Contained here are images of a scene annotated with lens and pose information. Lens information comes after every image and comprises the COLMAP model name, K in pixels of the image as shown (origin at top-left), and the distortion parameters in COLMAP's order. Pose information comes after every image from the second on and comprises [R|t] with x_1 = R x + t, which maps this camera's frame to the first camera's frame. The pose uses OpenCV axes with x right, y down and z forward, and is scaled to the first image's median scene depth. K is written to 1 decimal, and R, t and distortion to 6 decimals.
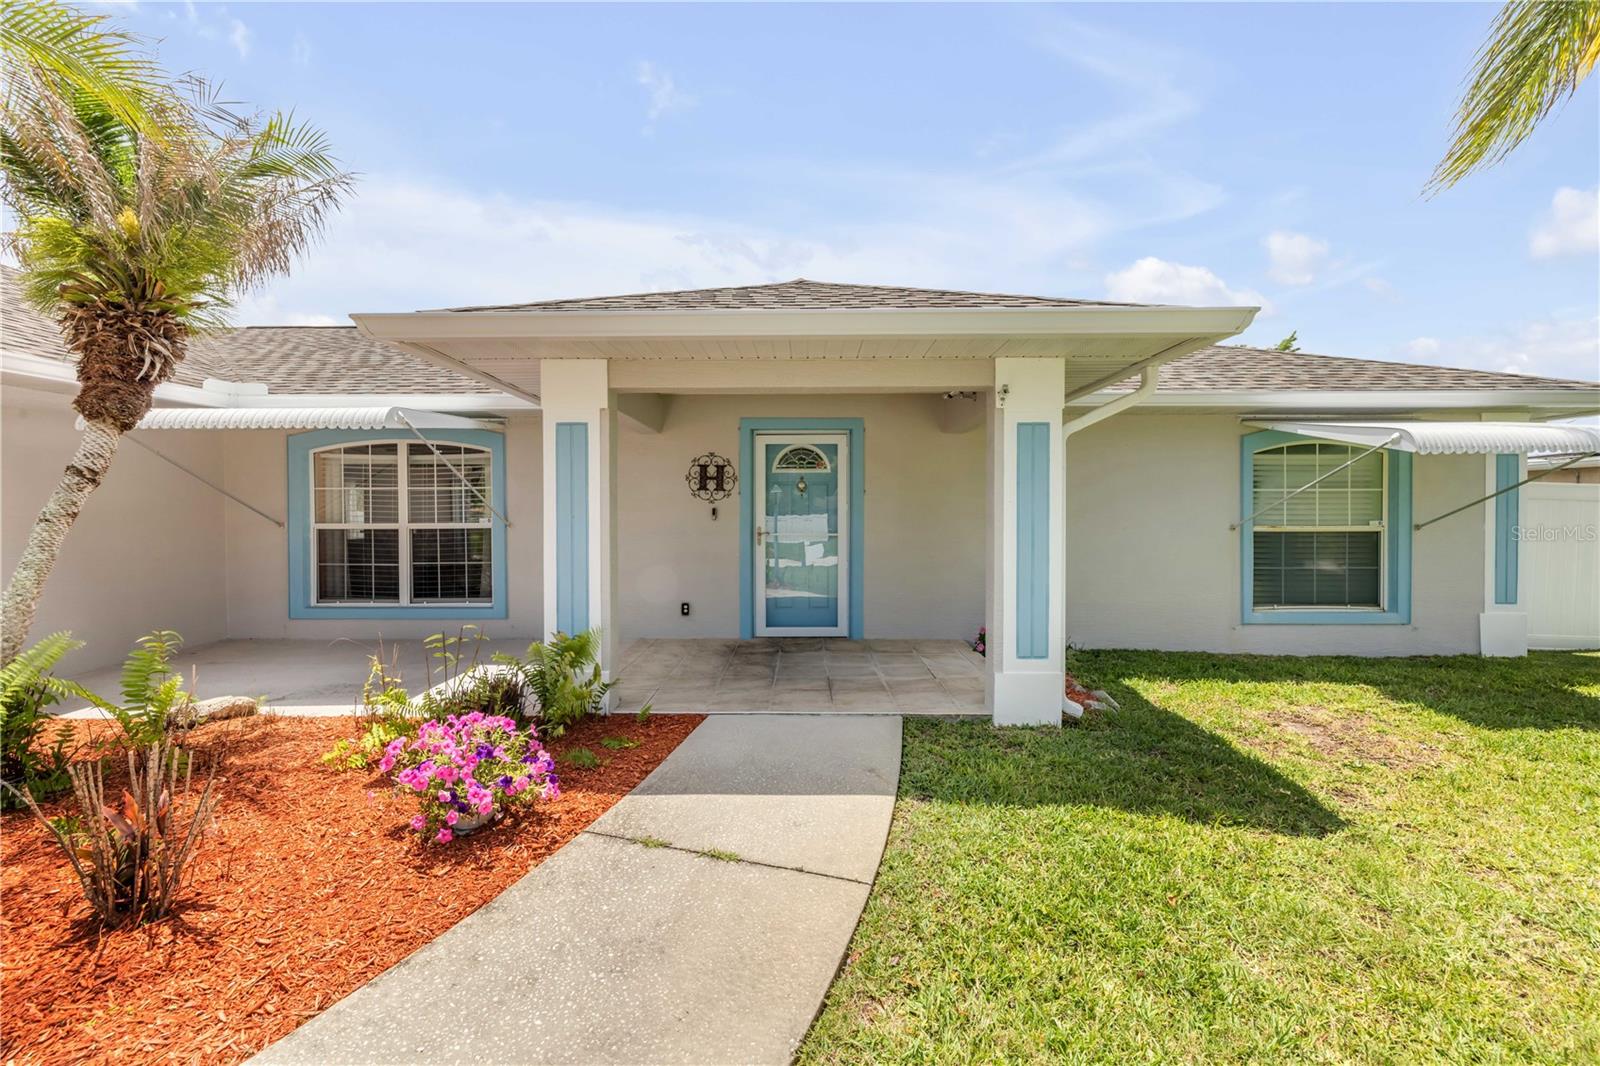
lens RADIAL K [[676.5, 0, 800.9], [0, 676.5, 516.5], [0, 0, 1]] dist [0.000384, -0.000169]
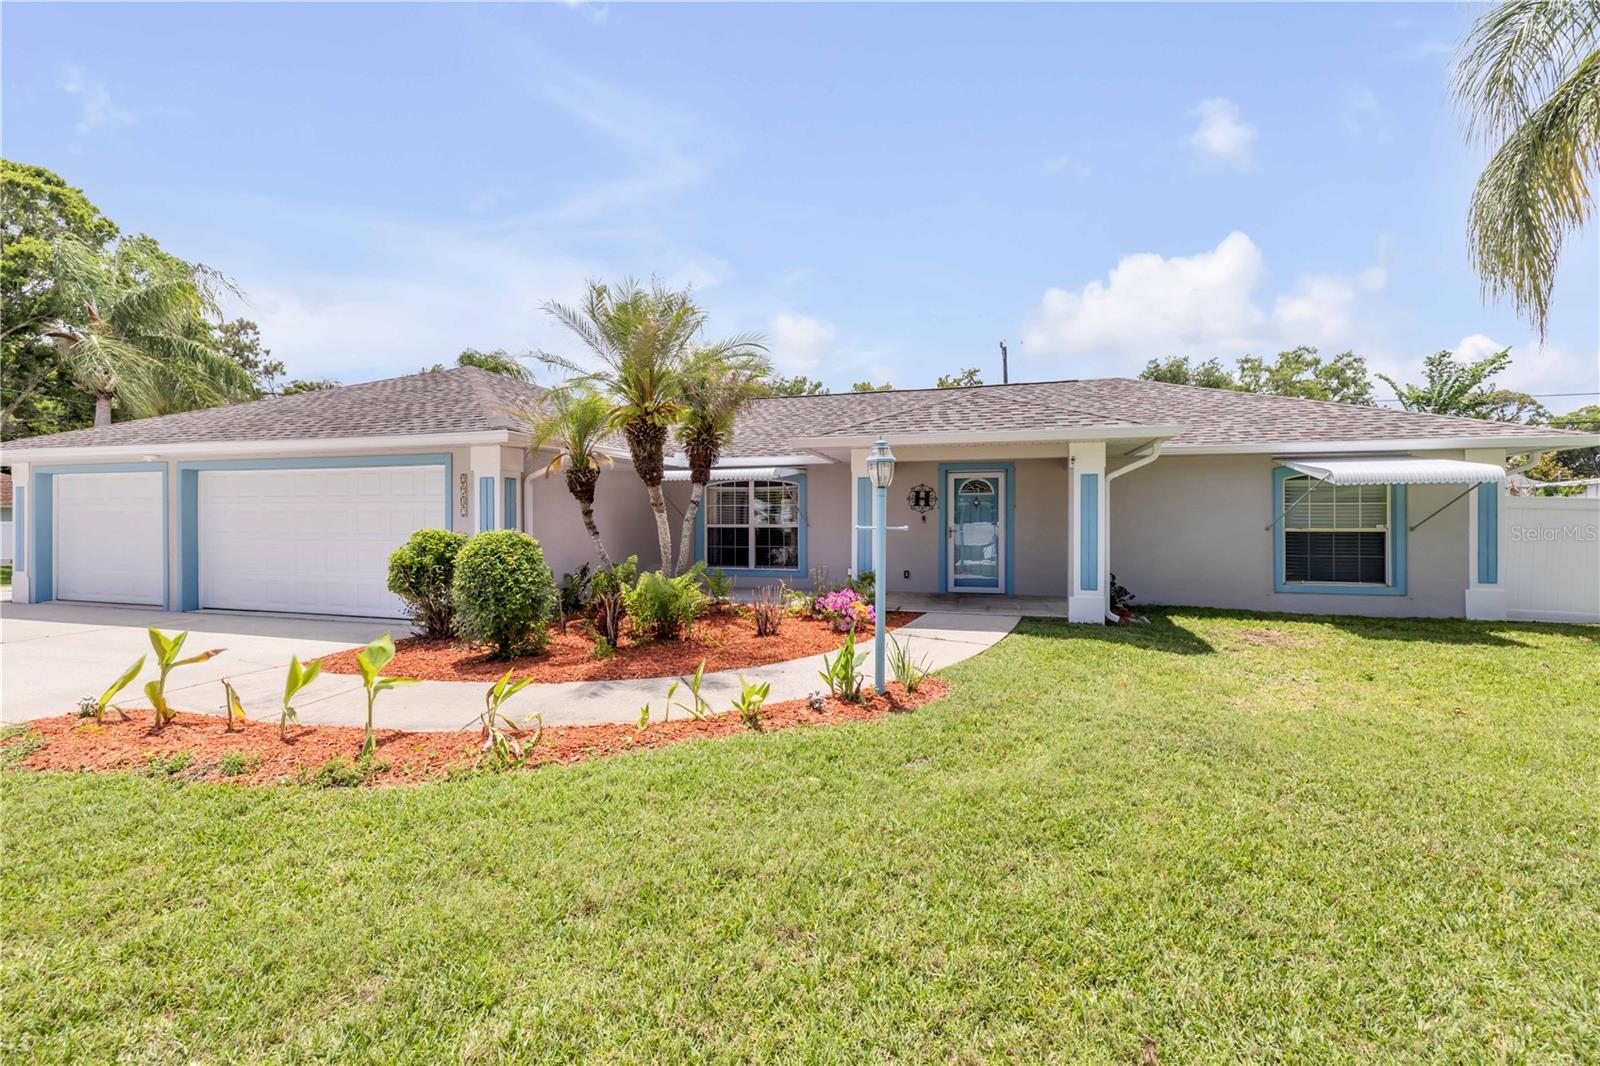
lens RADIAL K [[676.5, 0, 800.9], [0, 676.5, 516.5], [0, 0, 1]] dist [0.000384, -0.000169]
pose [[0.962945, -0.000001, -0.269699, 0.035600], [-0.002862, 0.999944, -0.010222, 0.007145], [0.269683, 0.010615, 0.962891, -0.748173]]
